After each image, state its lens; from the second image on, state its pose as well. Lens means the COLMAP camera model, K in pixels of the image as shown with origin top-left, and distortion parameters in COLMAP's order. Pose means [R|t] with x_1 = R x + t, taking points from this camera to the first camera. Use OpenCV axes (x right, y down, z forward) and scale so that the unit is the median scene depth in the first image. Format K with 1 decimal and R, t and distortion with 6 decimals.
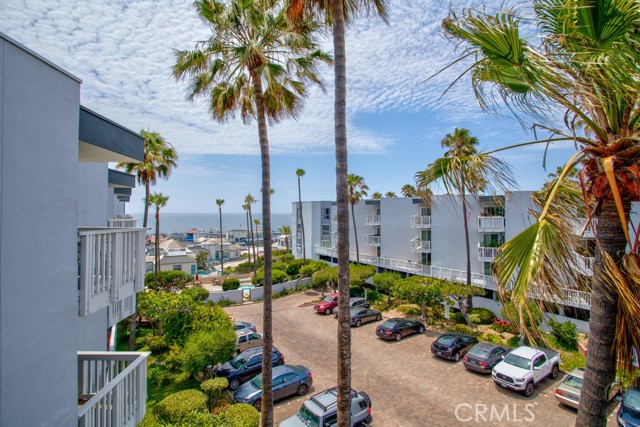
lens RADIAL K [[309.7, 0, 319.7], [0, 309.7, 210.2], [0, 0, 1]] dist [-0.068554, 0.024005]
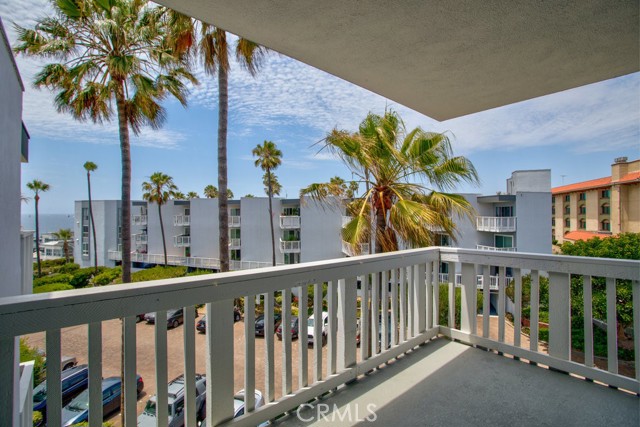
lens RADIAL K [[309.7, 0, 319.7], [0, 309.7, 210.2], [0, 0, 1]] dist [-0.068554, 0.024005]
pose [[0.798240, 0.002302, 0.602335, -0.087682], [-0.002348, 0.999997, -0.000710, -0.001940], [-0.602335, -0.000847, 0.798243, -0.066568]]
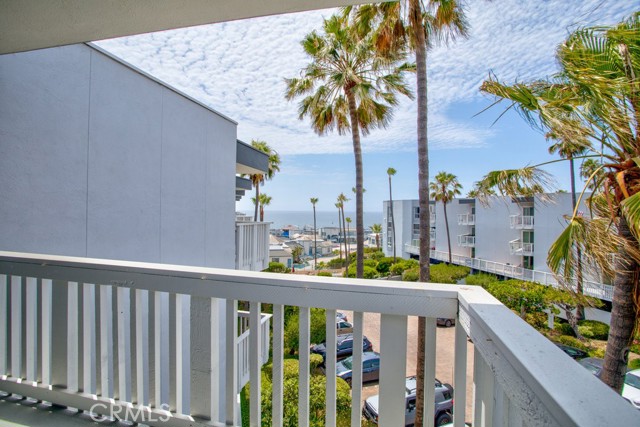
lens RADIAL K [[309.7, 0, 319.7], [0, 309.7, 210.2], [0, 0, 1]] dist [-0.068554, 0.024005]
pose [[0.957760, 0.007099, -0.287480, 0.006626], [-0.005563, 0.999966, 0.006160, -0.000786], [0.287514, -0.004301, 0.957767, -0.054668]]
